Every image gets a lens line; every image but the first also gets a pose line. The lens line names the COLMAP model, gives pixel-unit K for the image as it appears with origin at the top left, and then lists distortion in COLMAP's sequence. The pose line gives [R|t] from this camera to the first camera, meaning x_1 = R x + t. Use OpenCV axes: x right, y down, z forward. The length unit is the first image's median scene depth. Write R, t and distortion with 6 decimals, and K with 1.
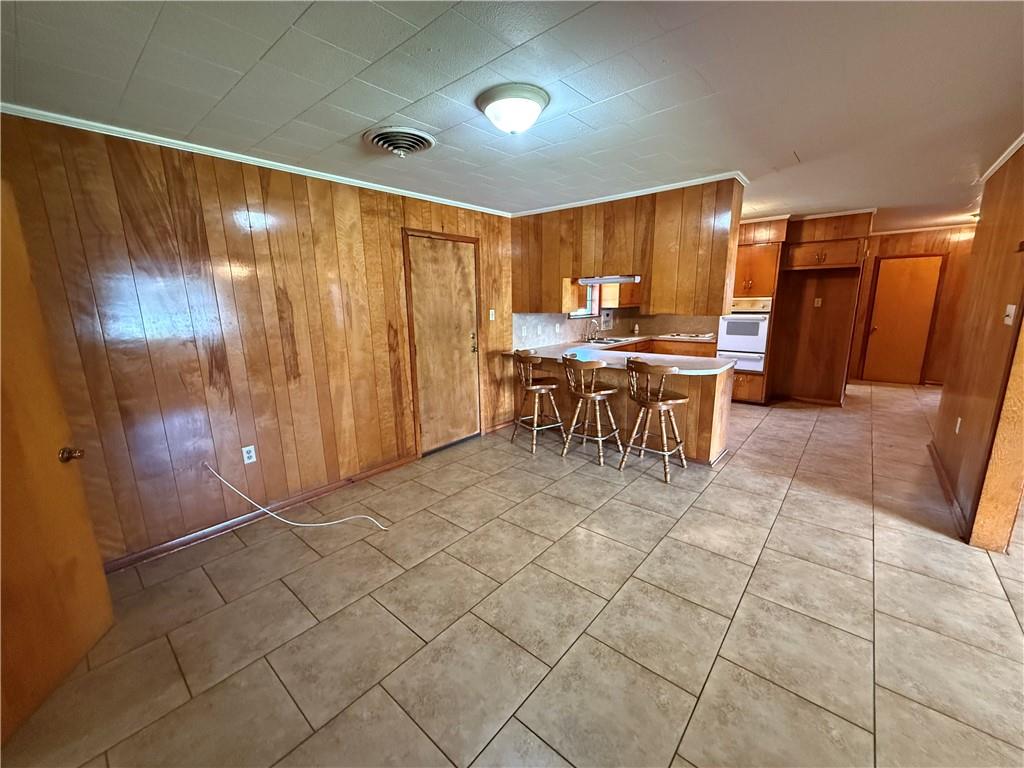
lens RADIAL K [[408.8, 0, 511.6], [0, 408.8, 382.5], [0, 0, 1]] dist [0.001318, -0.000923]
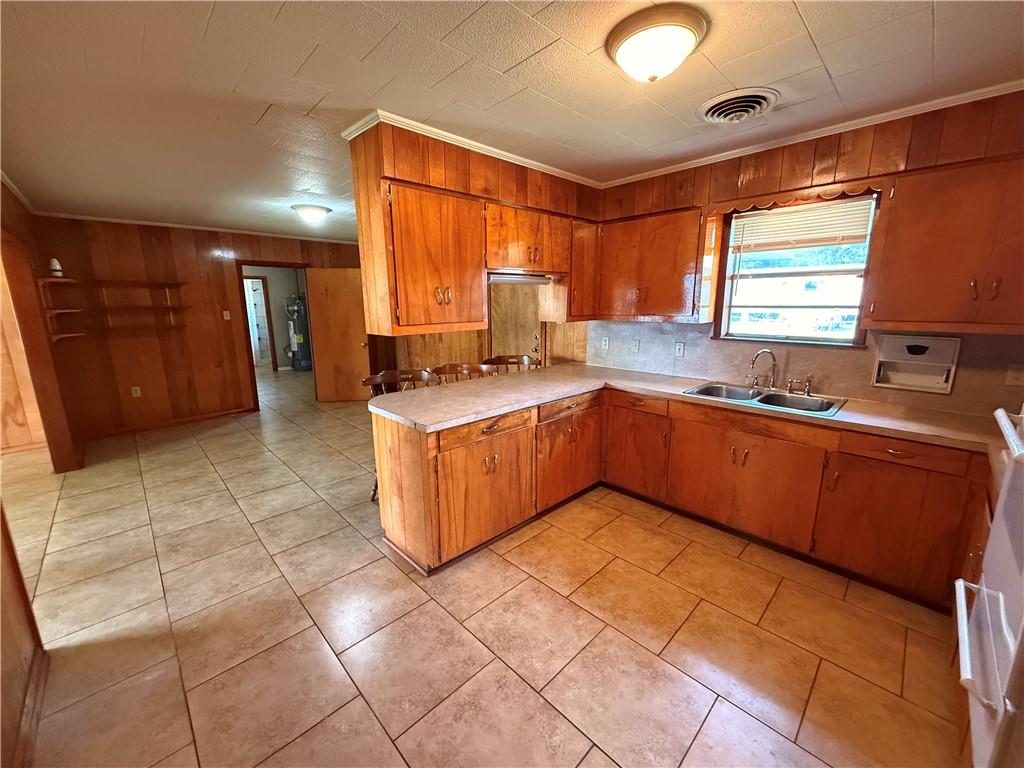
lens RADIAL K [[408.8, 0, 508.4], [0, 408.8, 382.1], [0, 0, 1]] dist [0.001318, -0.000923]
pose [[-0.092956, 0.213254, -0.972565, 0.762372], [-0.191530, 0.954721, 0.227648, -0.183203], [0.977075, 0.207436, -0.047903, 0.810812]]
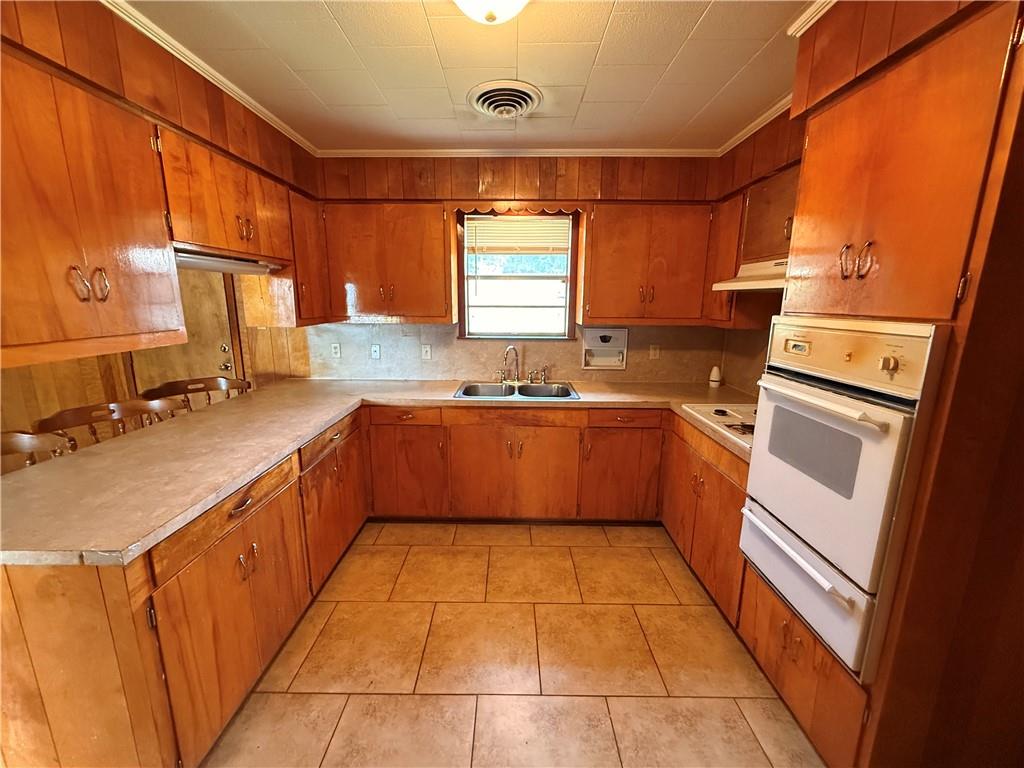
lens RADIAL K [[408.8, 0, 508.4], [0, 408.8, 382.0], [0, 0, 1]] dist [0.001318, -0.000923]
pose [[0.643900, 0.171239, -0.745701, 0.642862], [-0.170477, 0.982242, 0.078353, -0.161947], [0.745876, 0.076673, 0.661657, 0.726571]]
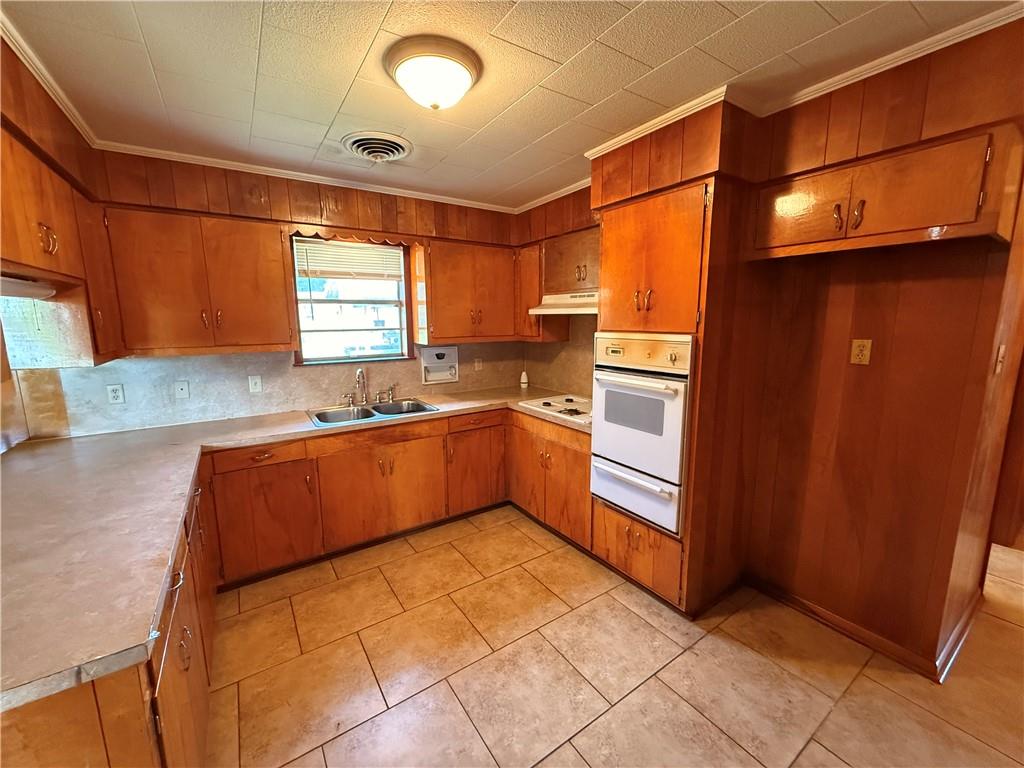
lens RADIAL K [[408.8, 0, 508.1], [0, 408.8, 382.2], [0, 0, 1]] dist [0.001318, -0.000923]
pose [[0.962634, 0.051670, -0.265831, 0.569571], [-0.062960, 0.997433, -0.034118, -0.142563], [0.263386, 0.049580, 0.963416, 0.605220]]
